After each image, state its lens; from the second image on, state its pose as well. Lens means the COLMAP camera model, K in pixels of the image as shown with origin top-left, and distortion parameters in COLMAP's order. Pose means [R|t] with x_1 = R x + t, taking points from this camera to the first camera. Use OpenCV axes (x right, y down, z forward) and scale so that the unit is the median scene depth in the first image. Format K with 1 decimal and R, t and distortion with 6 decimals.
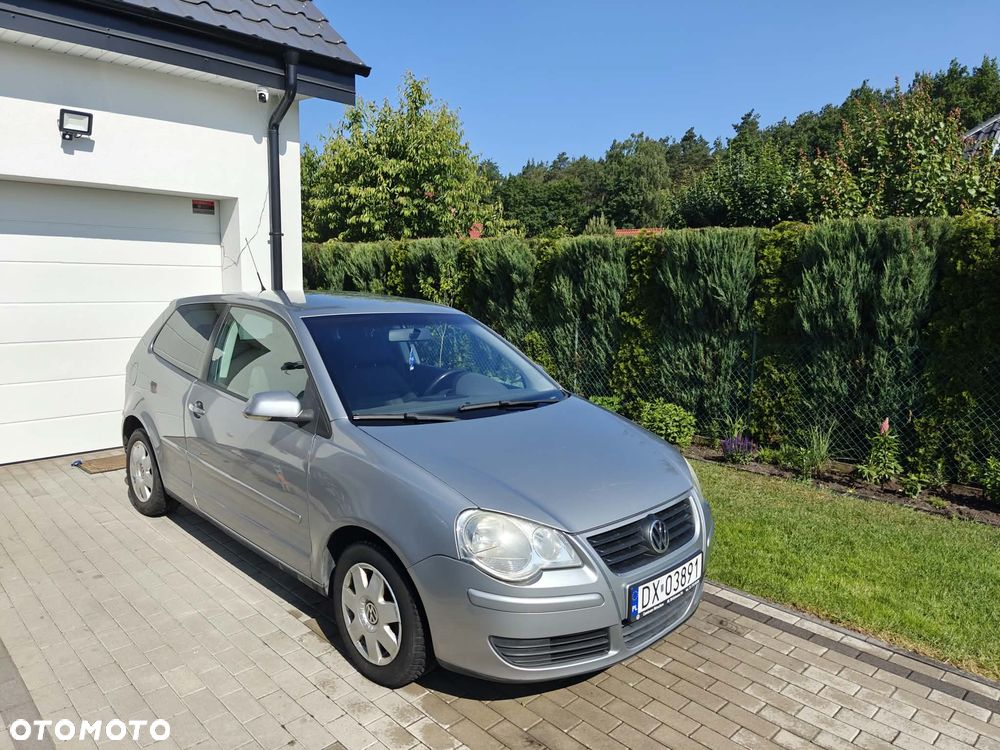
lens RADIAL K [[690.4, 0, 500.0], [0, 690.4, 375.0], [0, 0, 1]] dist [0.028266, -0.006390]
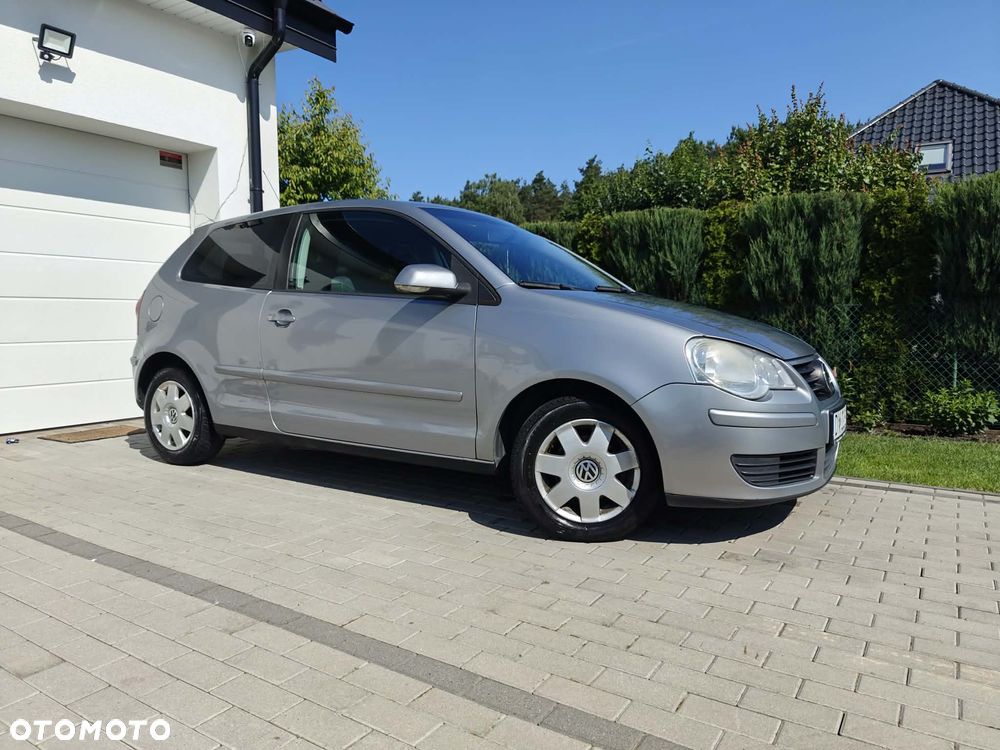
lens RADIAL K [[684.9, 0, 508.3], [0, 684.9, 375.5], [0, 0, 1]] dist [-0.004218, -0.006996]
pose [[0.974860, -0.041191, 0.218976, -0.192863], [0.053662, 0.997240, -0.051310, 0.102299], [-0.216258, 0.061771, 0.974380, 0.047755]]
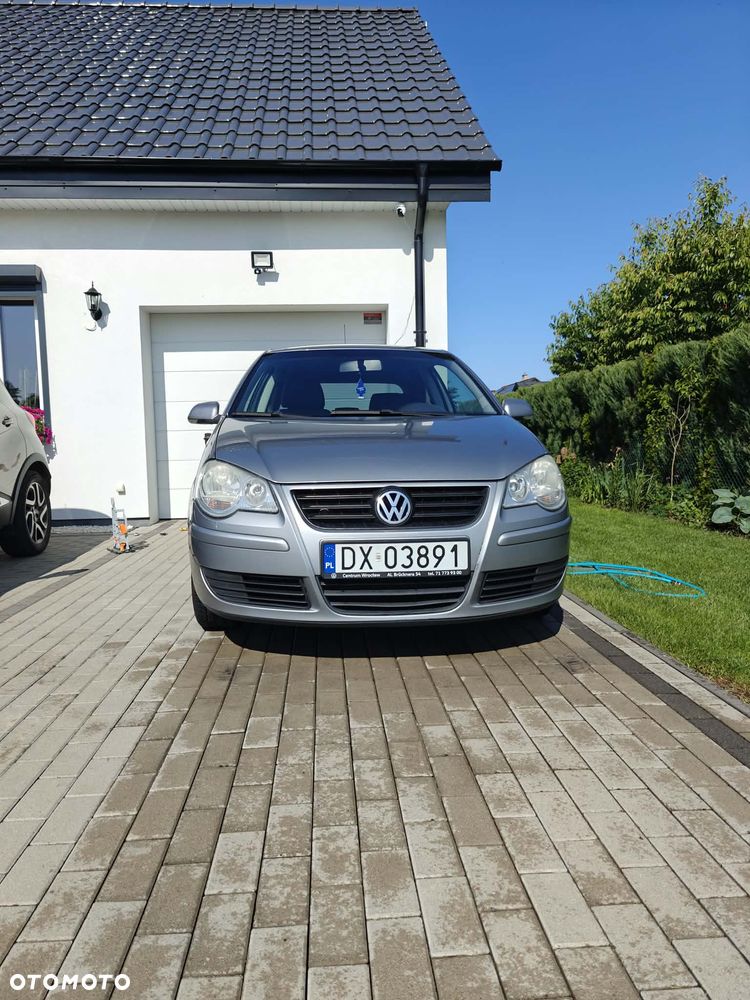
lens RADIAL K [[690.4, 0, 375.0], [0, 690.4, 500.0], [0, 0, 1]] dist [0.028266, -0.006390]
pose [[0.756300, 0.016871, -0.654007, 0.337499], [-0.055994, 0.997669, -0.039015, 0.108140], [0.651824, 0.066128, 0.755482, 0.118989]]
